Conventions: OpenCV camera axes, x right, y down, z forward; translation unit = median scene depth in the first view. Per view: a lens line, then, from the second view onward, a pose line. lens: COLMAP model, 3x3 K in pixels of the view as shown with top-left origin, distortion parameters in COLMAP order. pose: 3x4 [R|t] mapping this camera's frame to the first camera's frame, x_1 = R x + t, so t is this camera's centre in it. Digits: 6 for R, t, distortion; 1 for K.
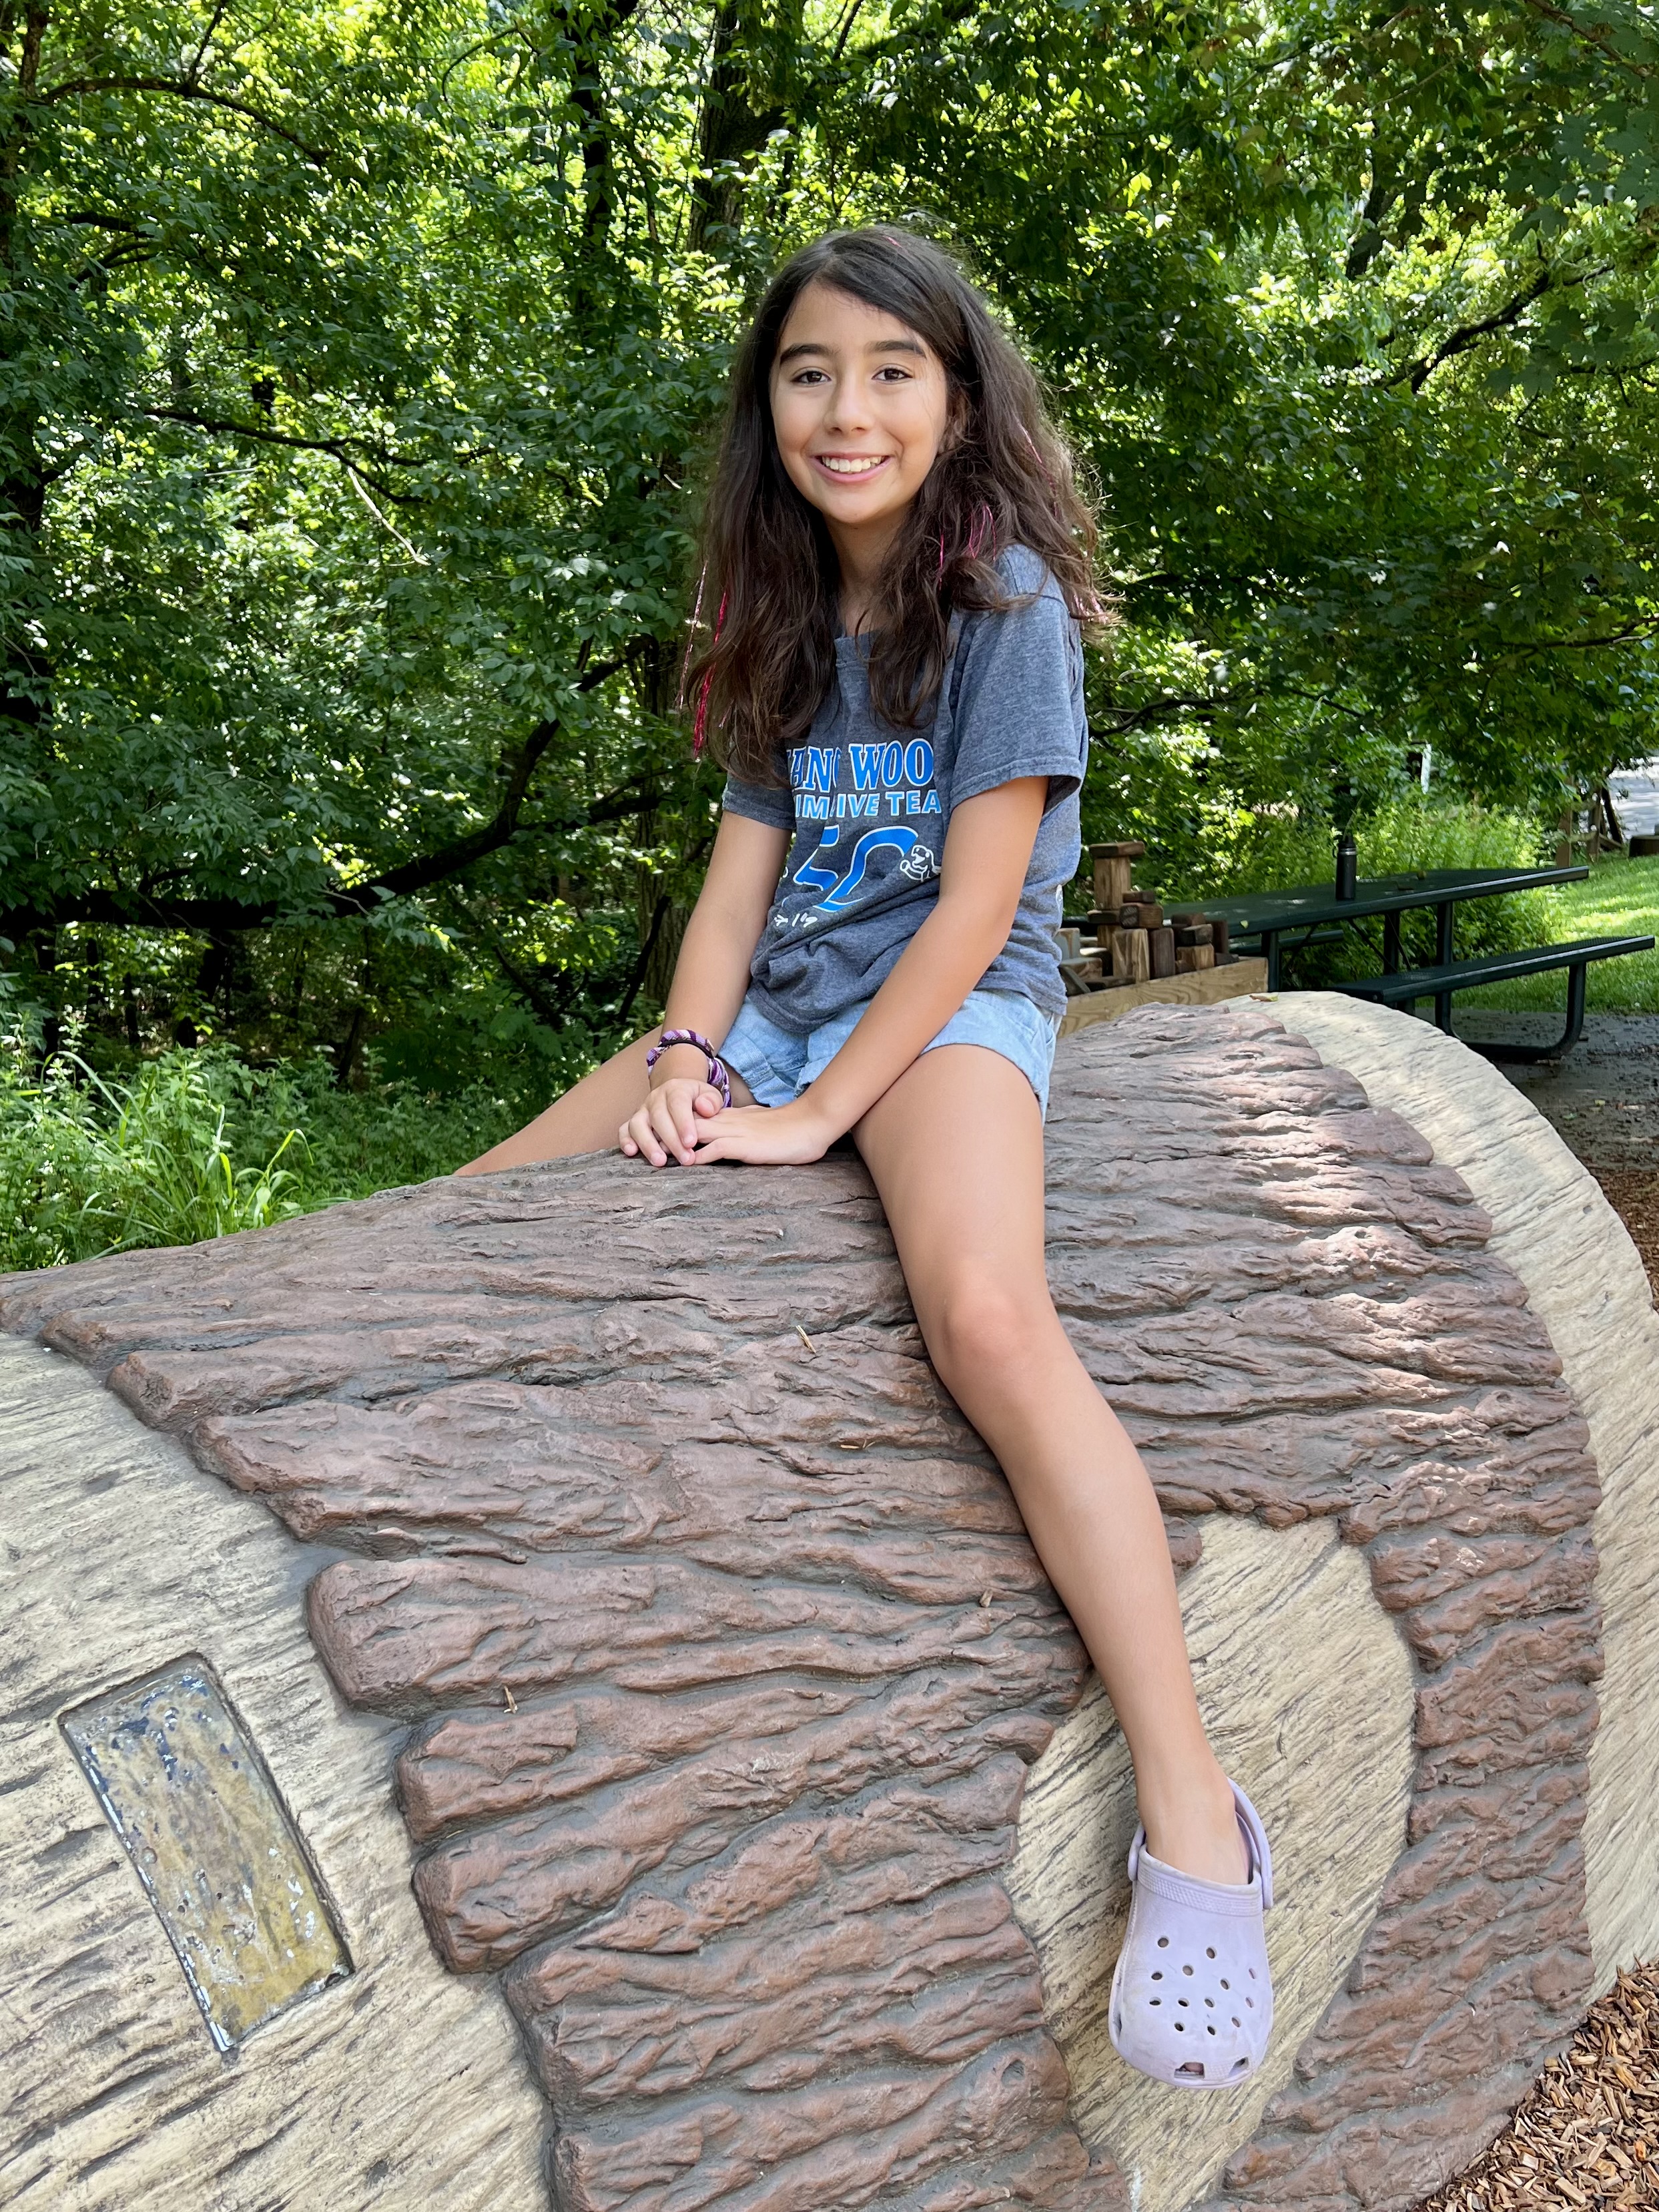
lens RADIAL K [[1778.5, 0, 829.5], [0, 1778.5, 1106.0], [0, 0, 1]] dist [0.100749, -0.148322]
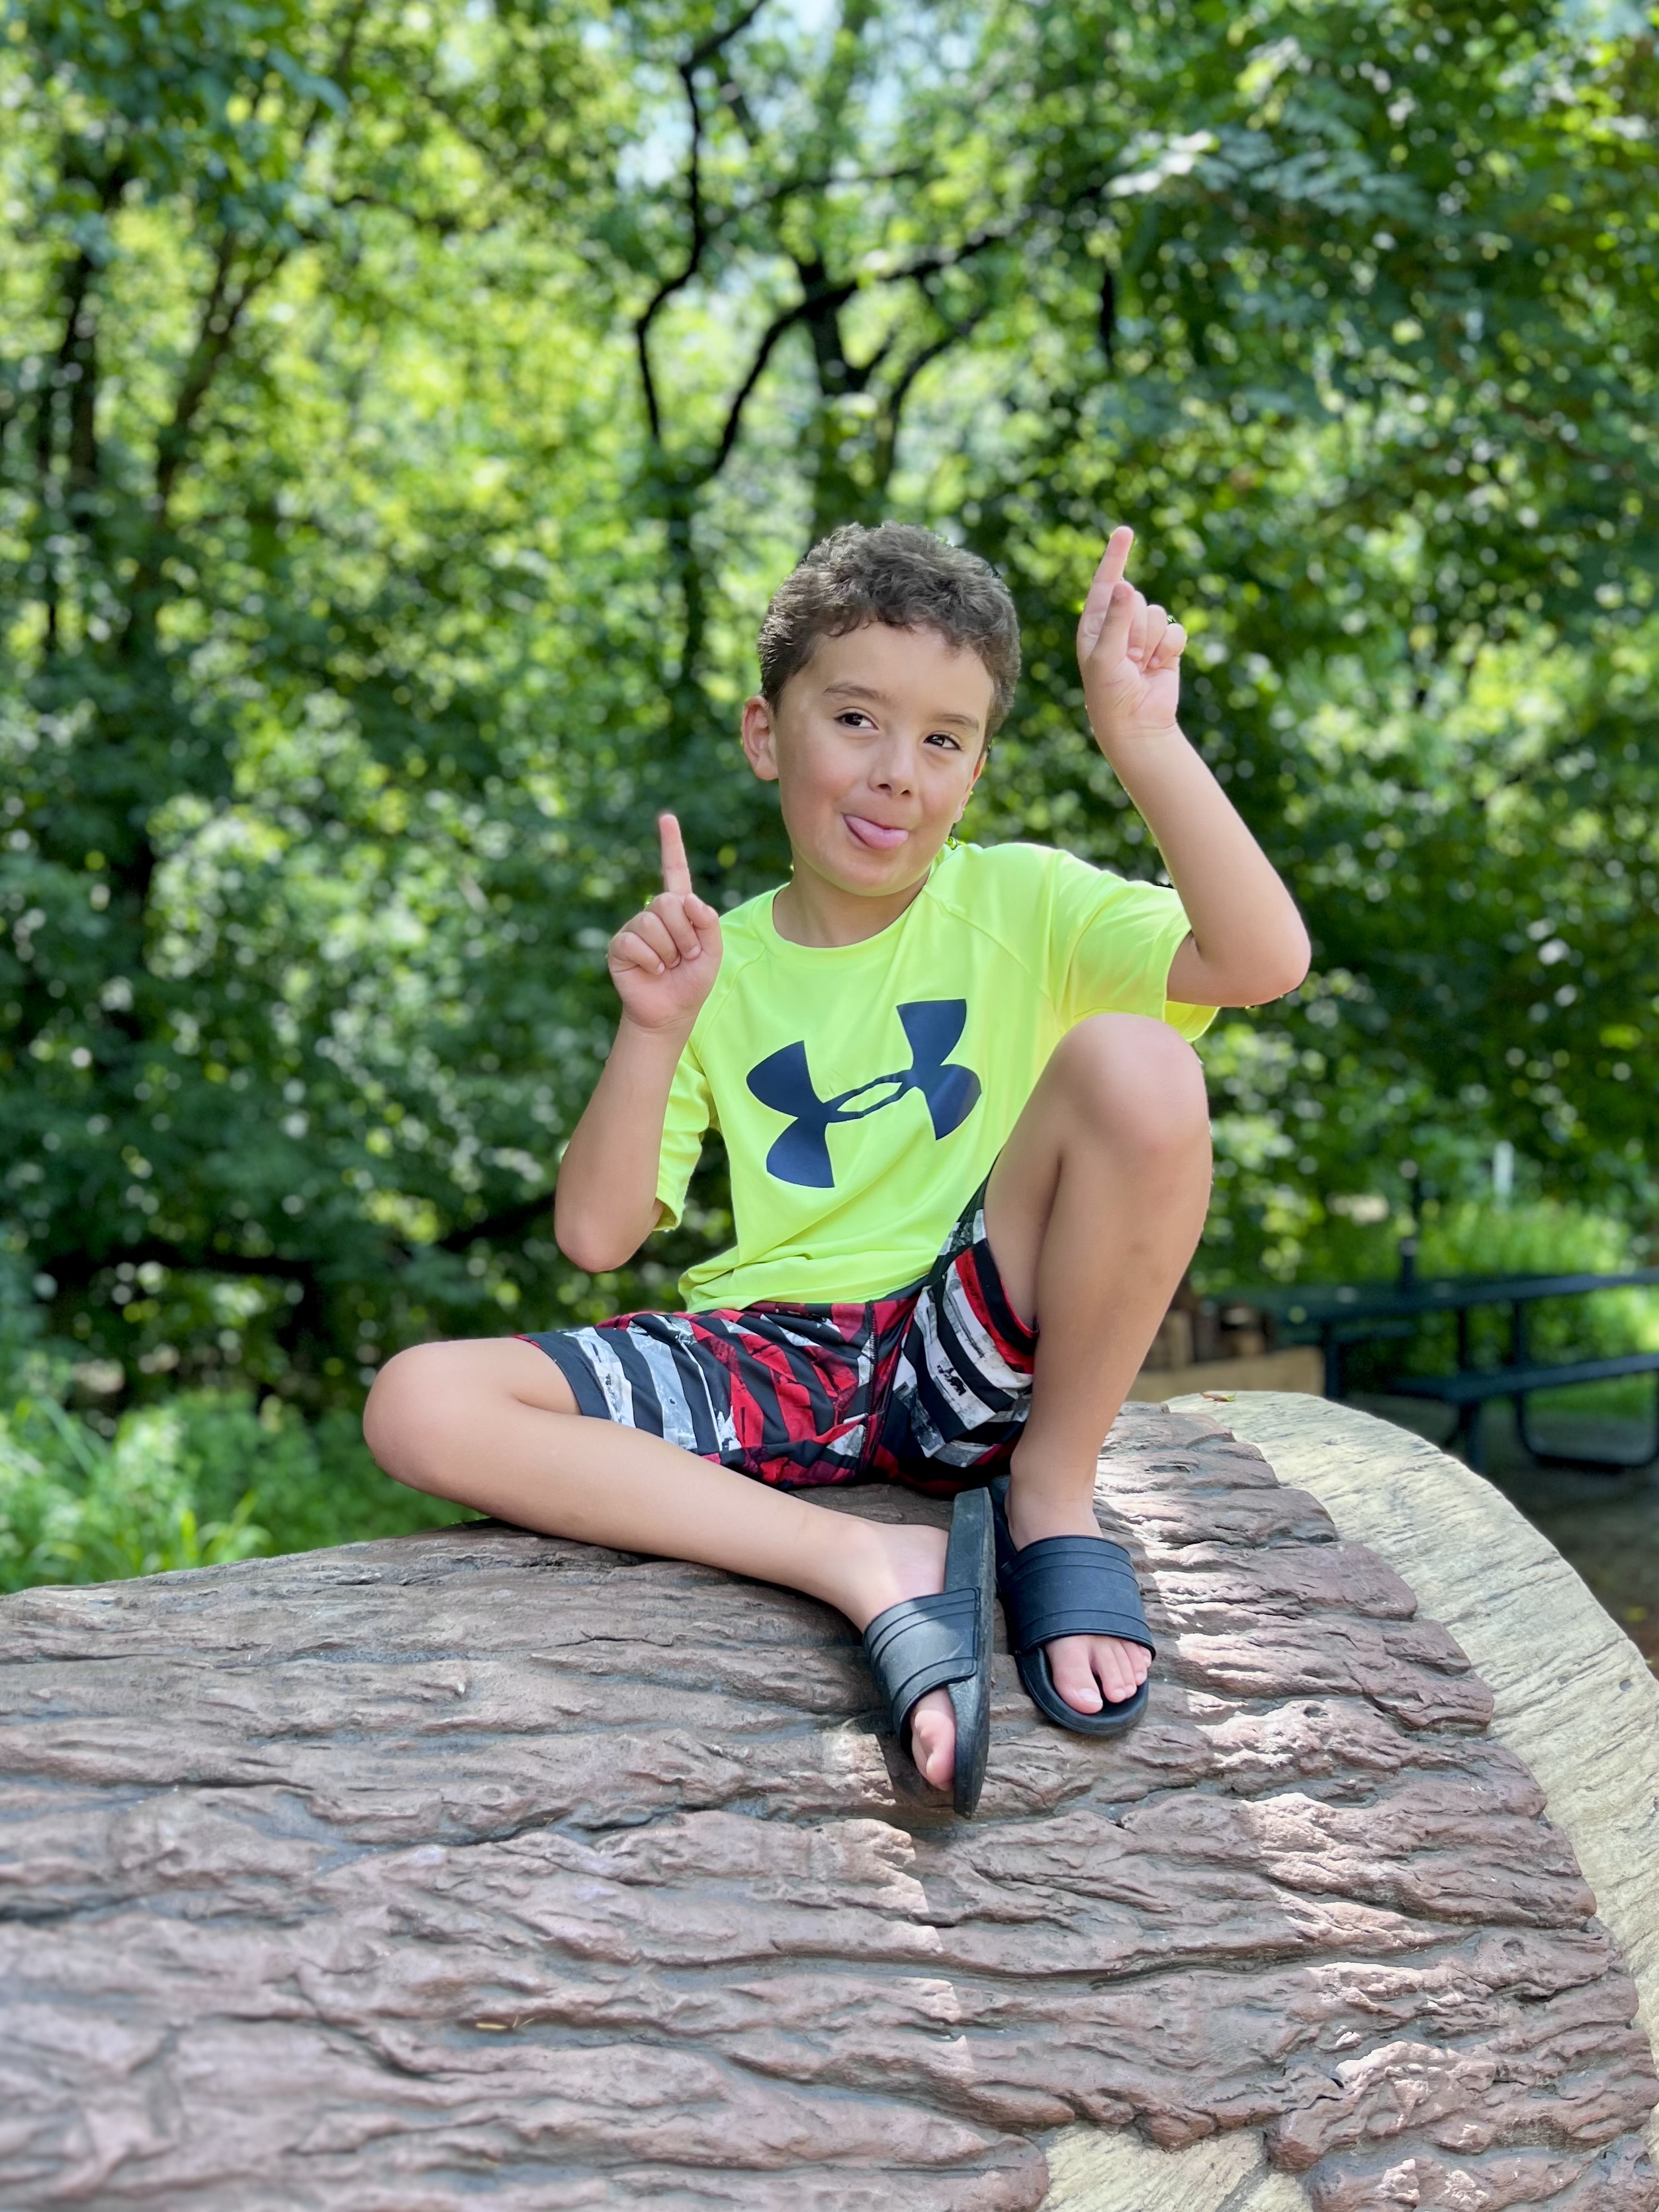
lens RADIAL K [[1686.7, 0, 829.5], [0, 1686.7, 1106.0], [0, 0, 1]] dist [0.019114, 0.007676]
pose [[0.996347, 0.035959, -0.077463, 0.137624], [-0.051453, 0.976688, -0.208407, -0.021880], [0.068163, 0.211632, 0.974970, 0.215448]]
